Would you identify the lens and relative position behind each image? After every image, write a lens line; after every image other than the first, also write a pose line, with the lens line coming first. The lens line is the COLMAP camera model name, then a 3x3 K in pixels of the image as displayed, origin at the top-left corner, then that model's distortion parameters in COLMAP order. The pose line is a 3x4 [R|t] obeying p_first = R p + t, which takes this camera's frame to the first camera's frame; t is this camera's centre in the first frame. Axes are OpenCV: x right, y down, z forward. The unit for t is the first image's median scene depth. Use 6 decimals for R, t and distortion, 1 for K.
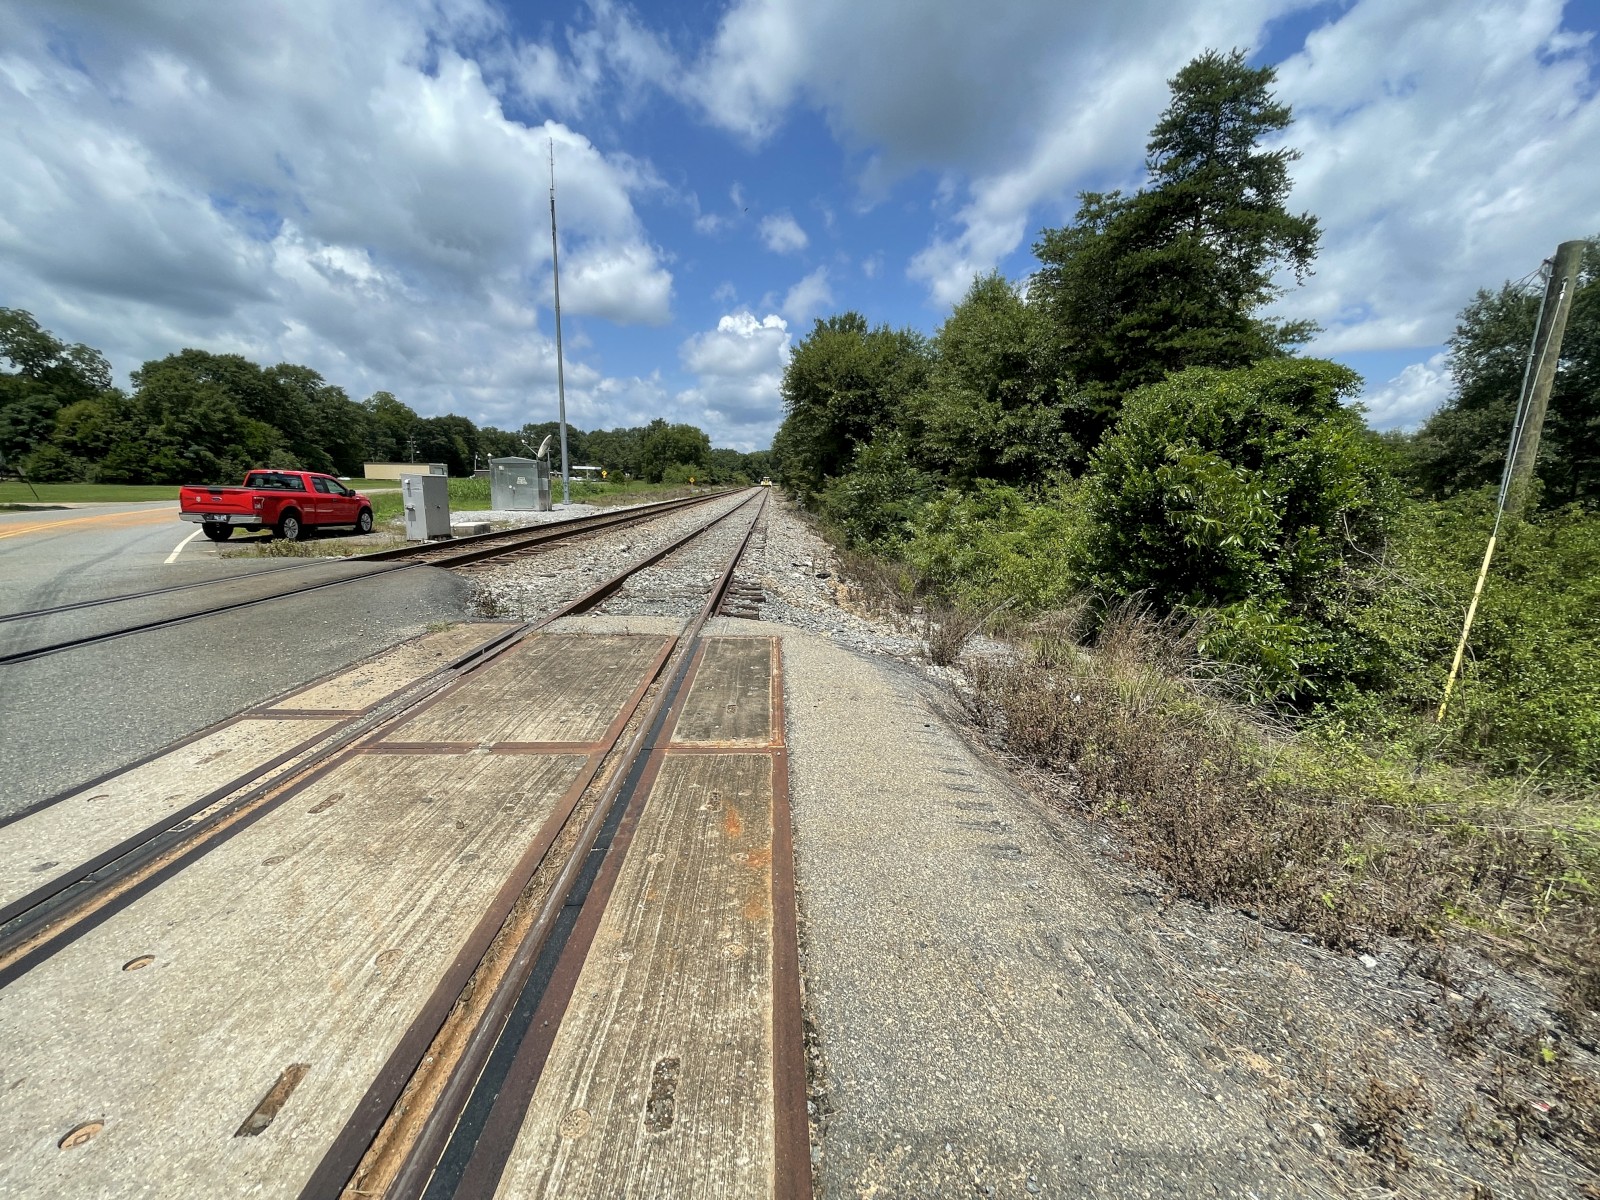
lens RADIAL K [[646.9, 0, 800.0], [0, 646.9, 600.0], [0, 0, 1]] dist [-0.001281, -0.000476]
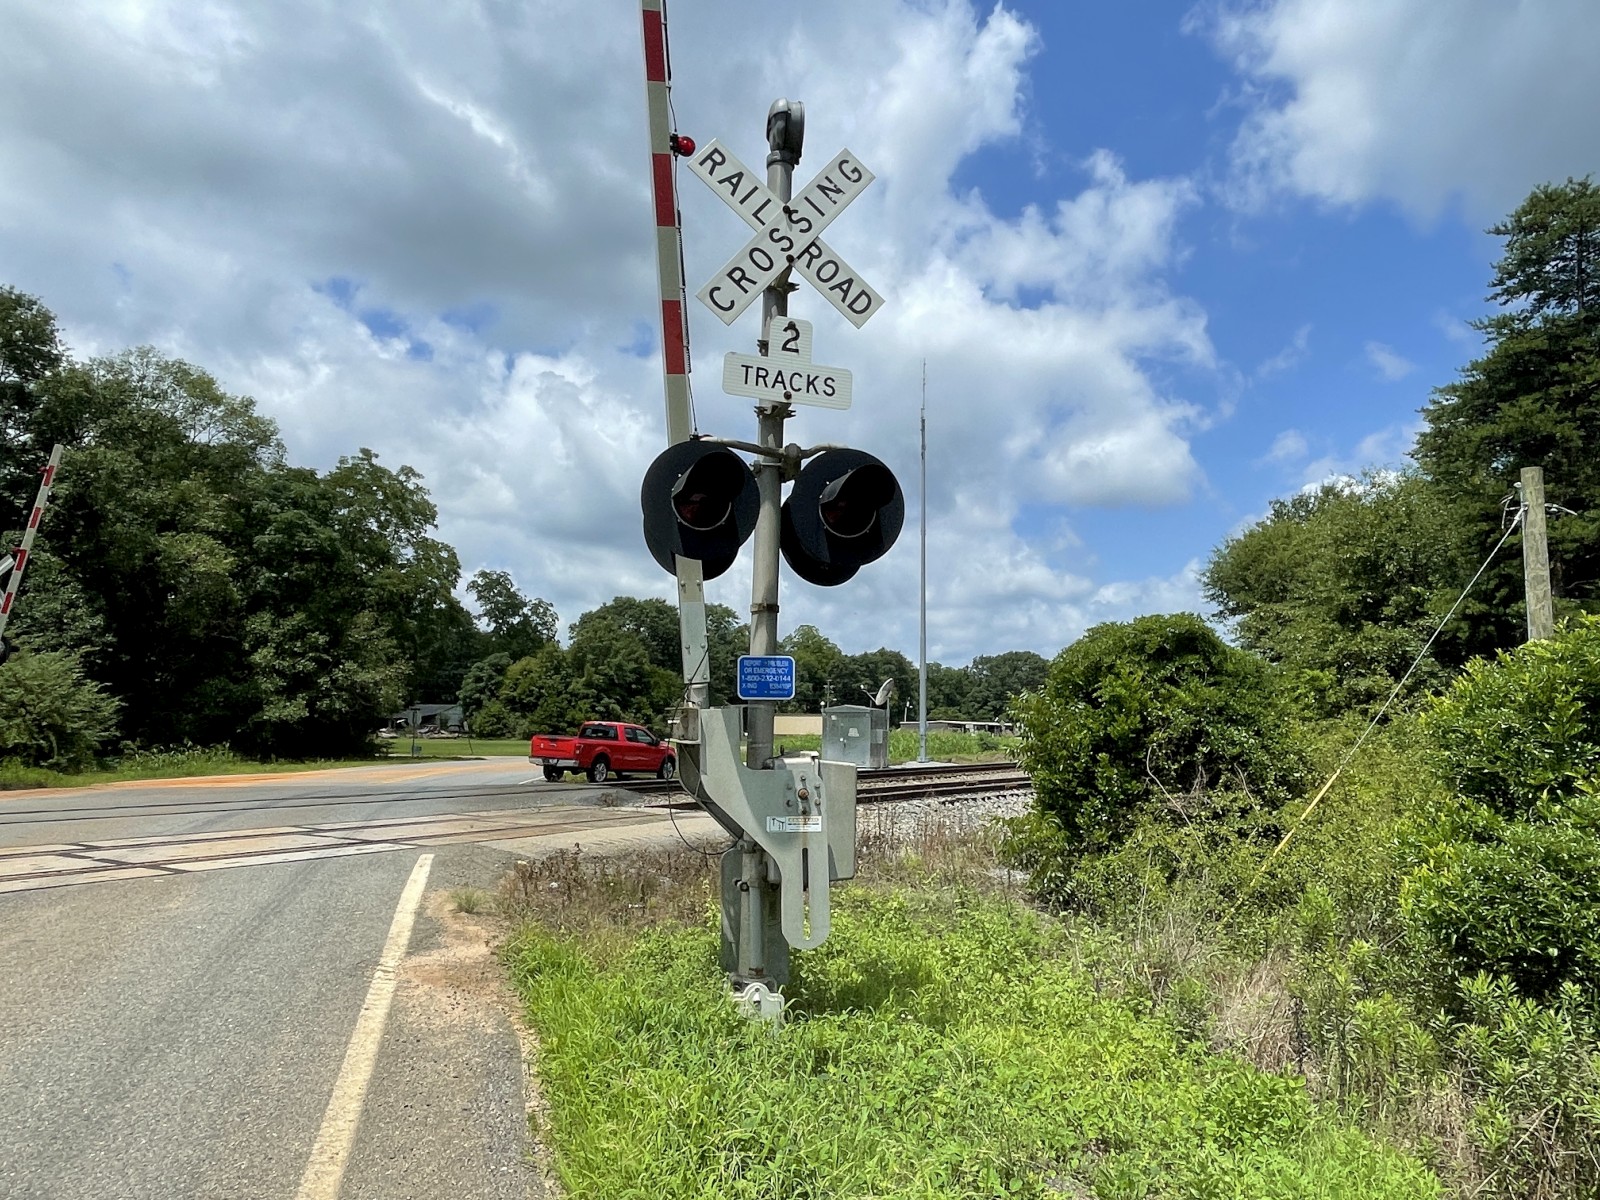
lens RADIAL K [[1051.7, 0, 804.1], [0, 1051.7, 598.1], [0, 0, 1]] dist [-0.000913, -0.005067]
pose [[0.840141, -0.074328, -0.537251, 0.111620], [-0.095150, 0.955004, -0.280918, 0.017336], [0.533957, 0.287130, 0.795265, -0.077532]]
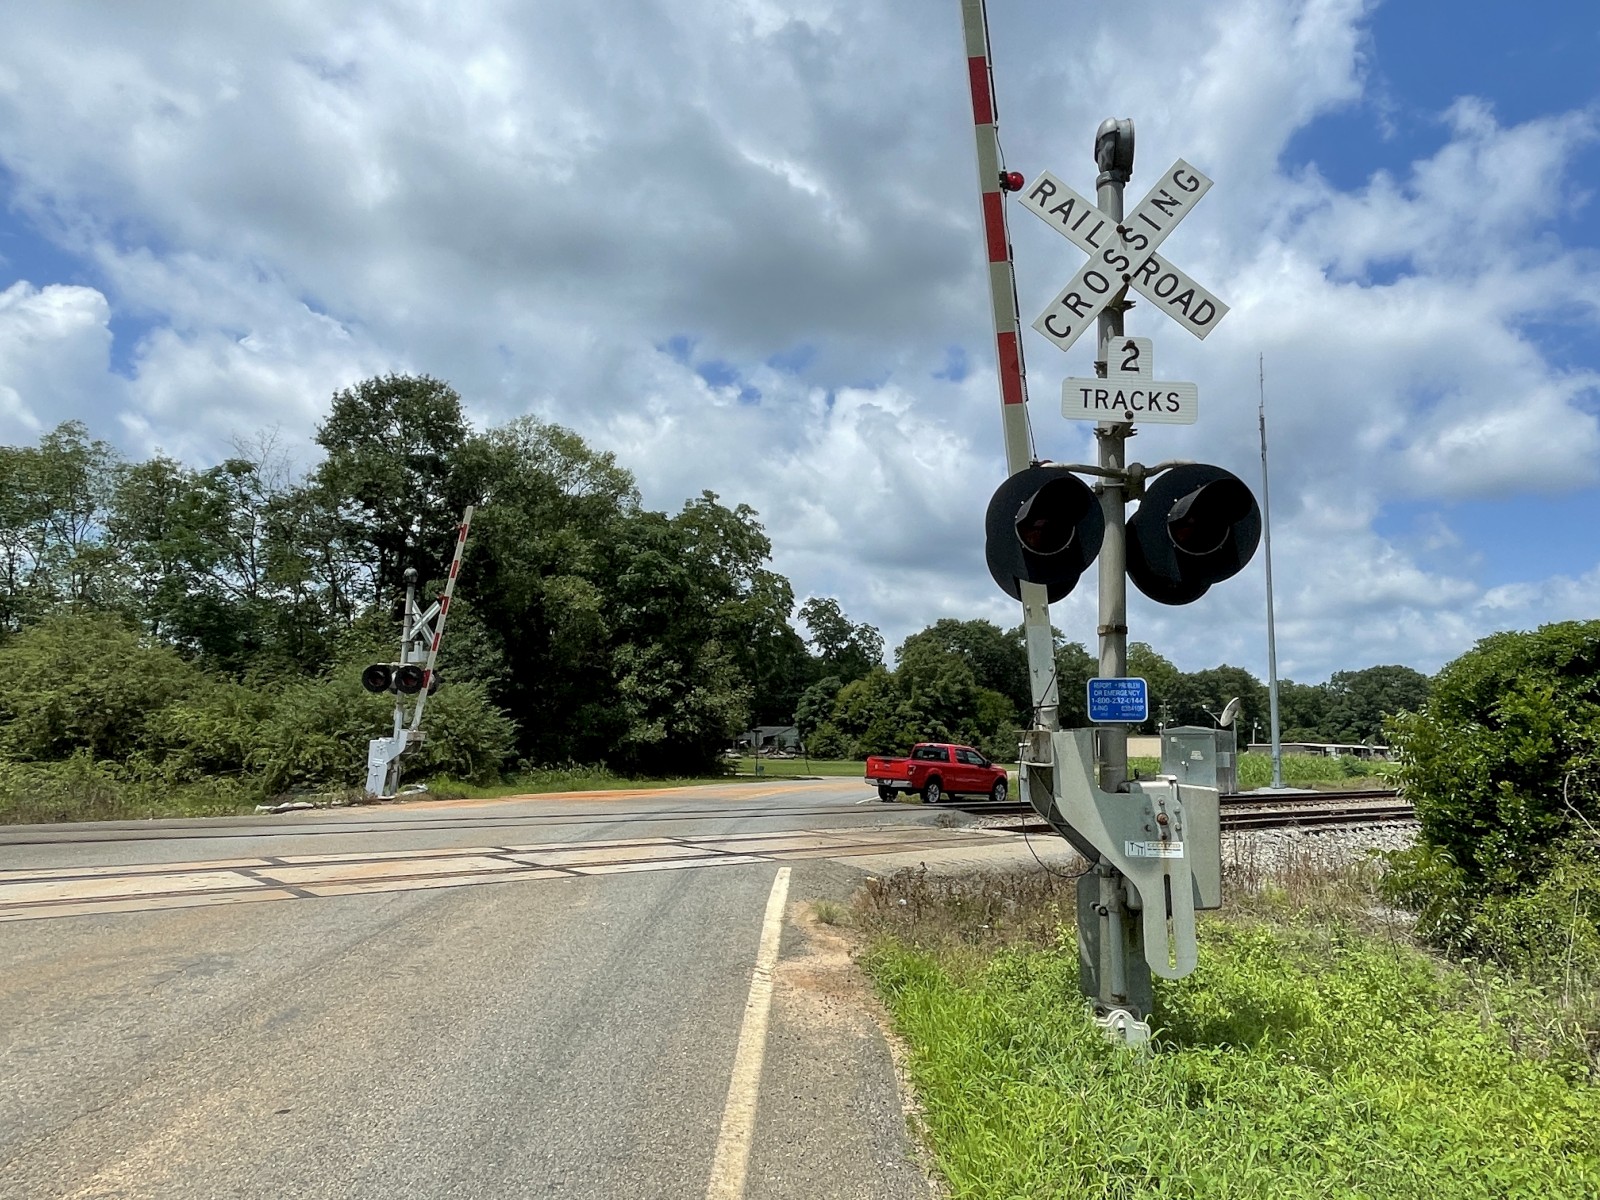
lens RADIAL K [[1049.8, 0, 805.4], [0, 1049.8, 598.4], [0, 0, 1]] dist [-0.004124, -0.001741]
pose [[0.638748, -0.113931, -0.760934, 0.111741], [-0.144019, 0.953793, -0.263699, 0.017744], [0.755818, 0.278026, 0.592825, -0.079870]]
